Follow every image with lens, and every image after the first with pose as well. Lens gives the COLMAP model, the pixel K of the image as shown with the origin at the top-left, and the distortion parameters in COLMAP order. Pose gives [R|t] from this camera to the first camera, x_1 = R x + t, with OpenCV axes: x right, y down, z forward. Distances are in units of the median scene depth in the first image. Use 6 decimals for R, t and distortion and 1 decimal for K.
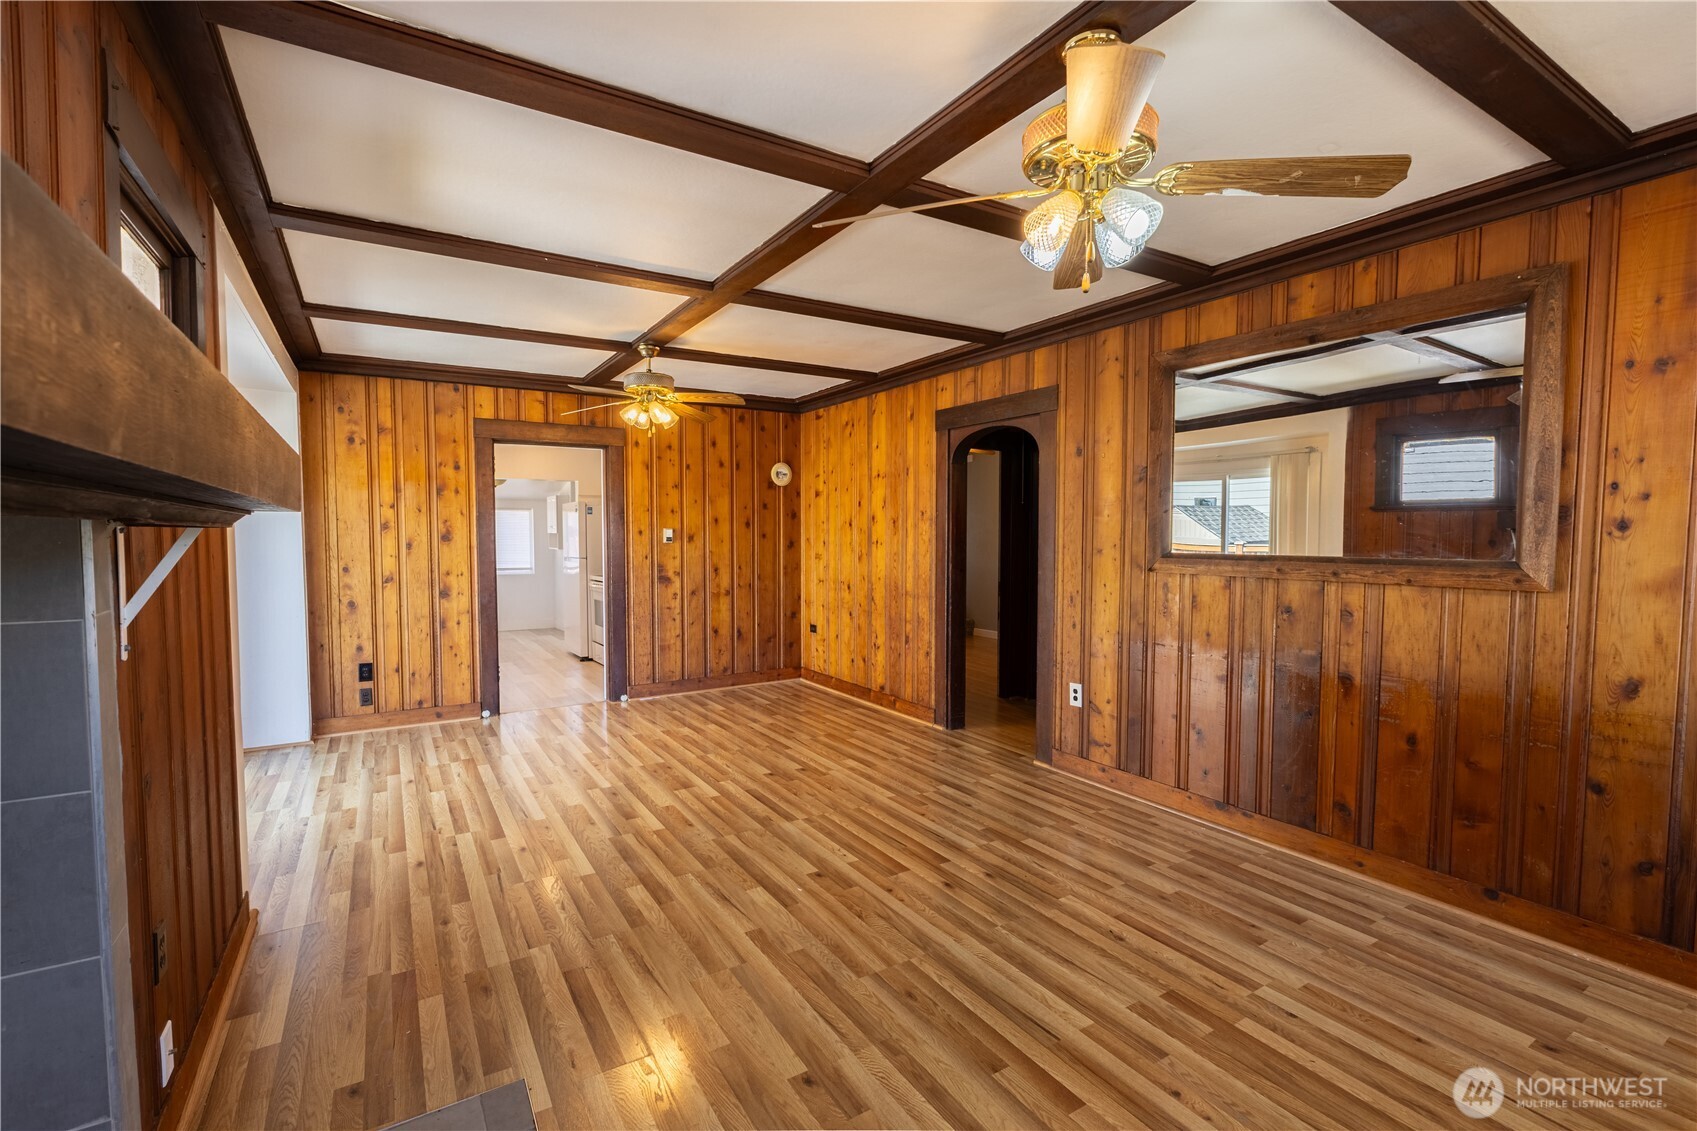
lens RADIAL K [[760.8, 0, 849.5], [0, 760.8, 556.8], [0, 0, 1]] dist [-0.002194, 0.000465]
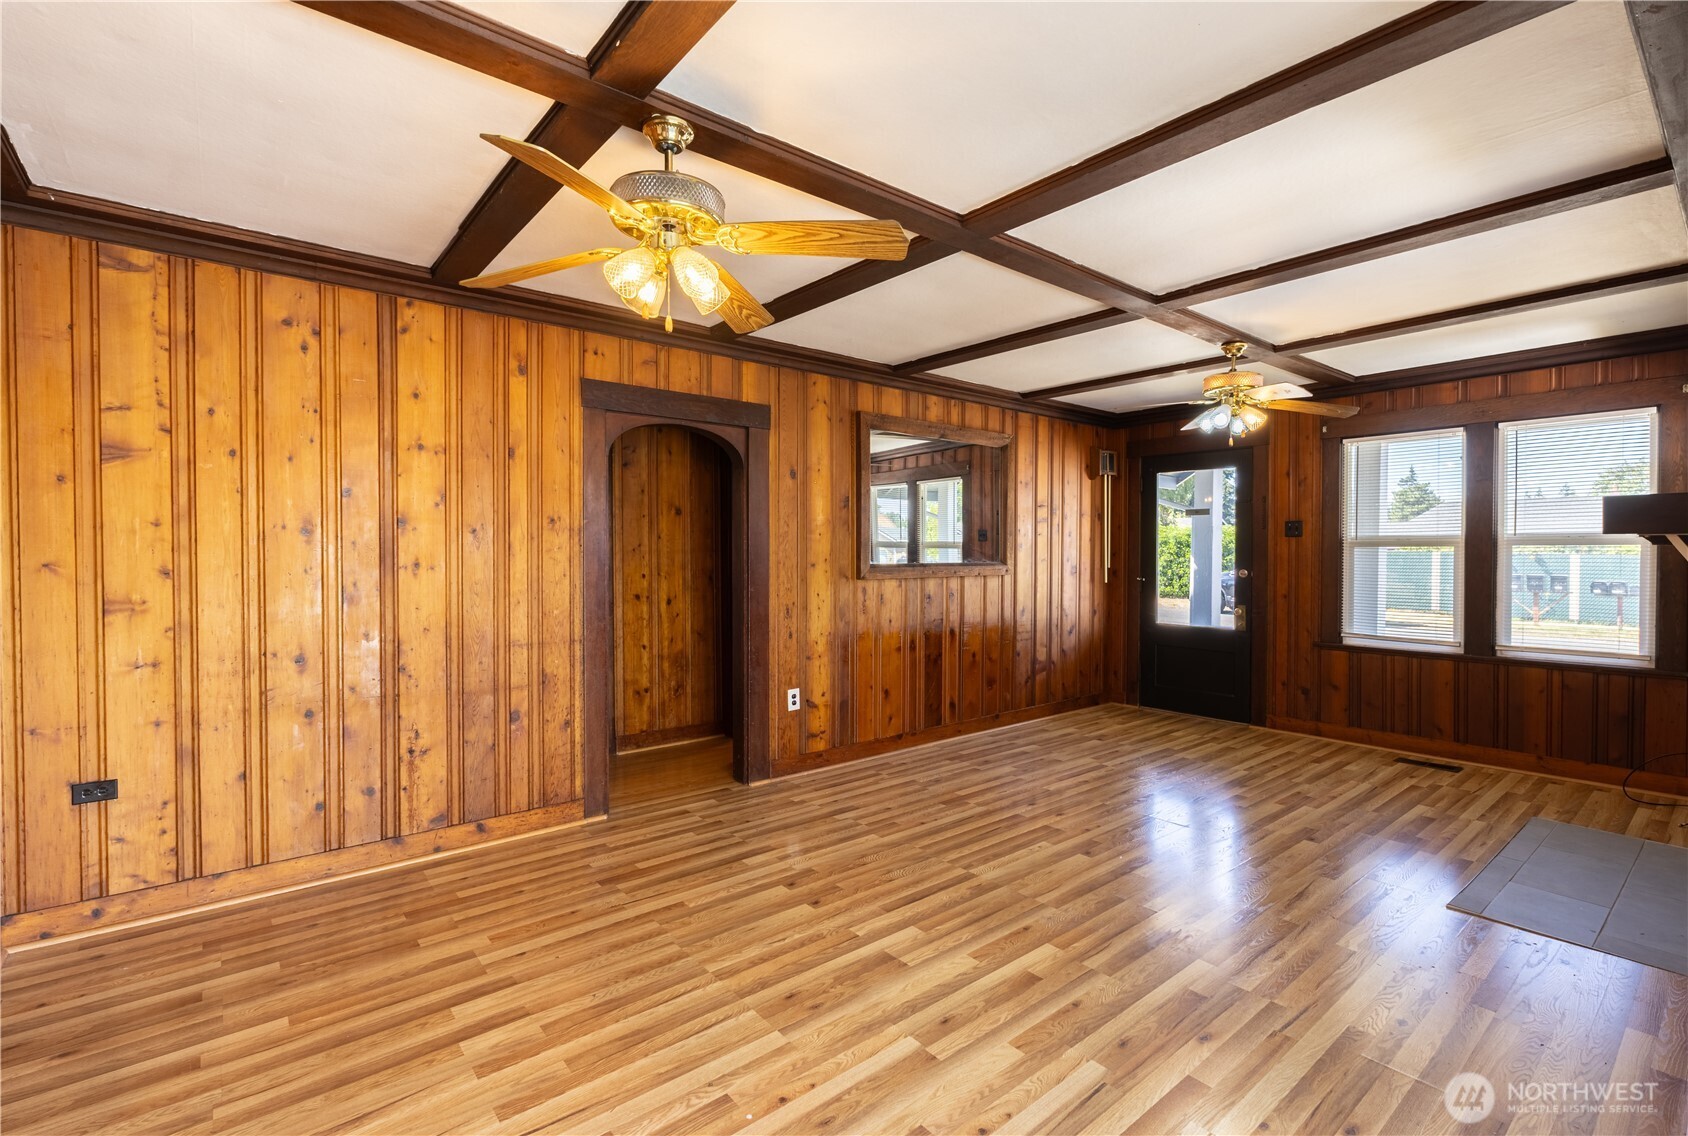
lens RADIAL K [[756.8, 0, 868.1], [0, 756.8, 566.8], [0, 0, 1]] dist [-0.002194, 0.000465]
pose [[-0.138886, -0.020615, 0.990094, -0.721024], [0.032967, 0.999133, 0.025427, -0.028343], [-0.989759, 0.036172, -0.138086, 0.964652]]
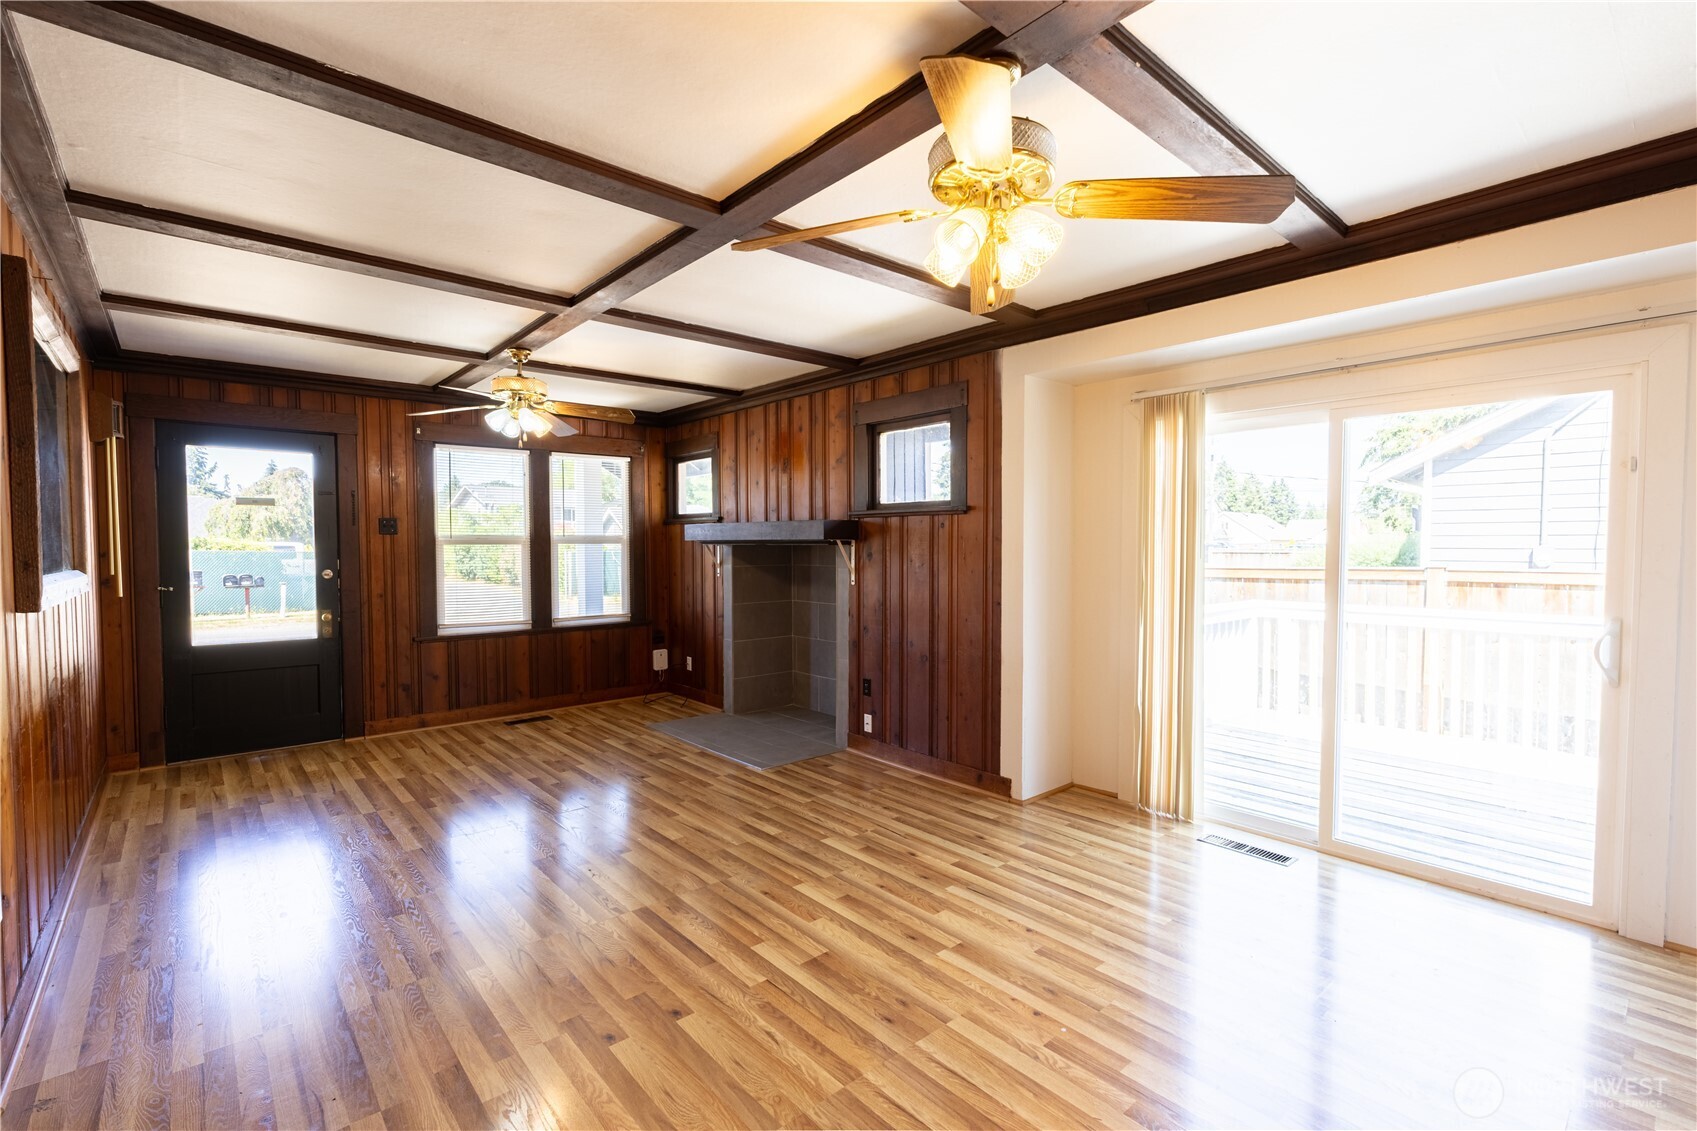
lens RADIAL K [[760.8, 0, 826.3], [0, 760.8, 565.7], [0, 0, 1]] dist [-0.002194, 0.000465]
pose [[-0.990781, 0.005698, -0.135351, -0.126351], [-0.002334, 0.998249, 0.059110, -0.045562], [0.135451, 0.058881, -0.989033, 1.404026]]
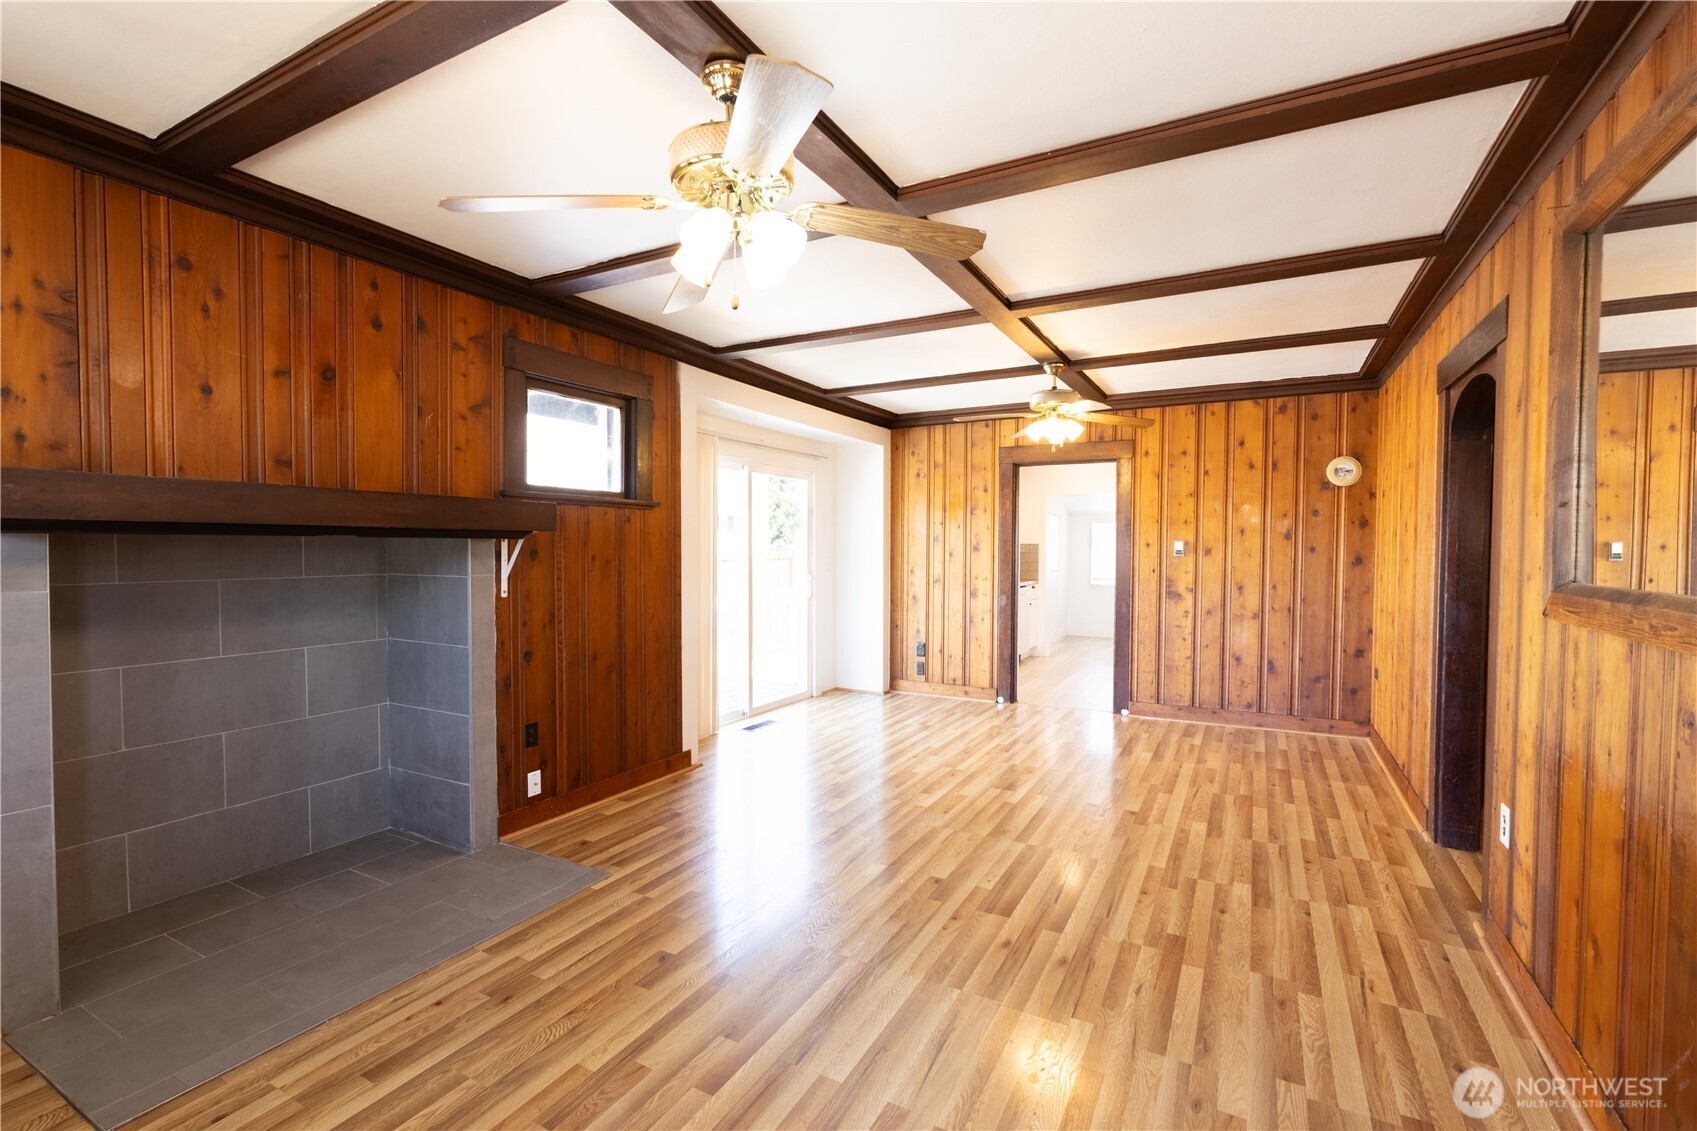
lens RADIAL K [[760.8, 0, 851.3], [0, 760.8, 565.7], [0, 0, 1]] dist [-0.002194, 0.000465]
pose [[0.496859, 0.025818, -0.867447, 0.507589], [-0.033088, 0.999394, 0.010792, -0.005075], [0.867200, 0.023340, 0.497413, 0.257720]]
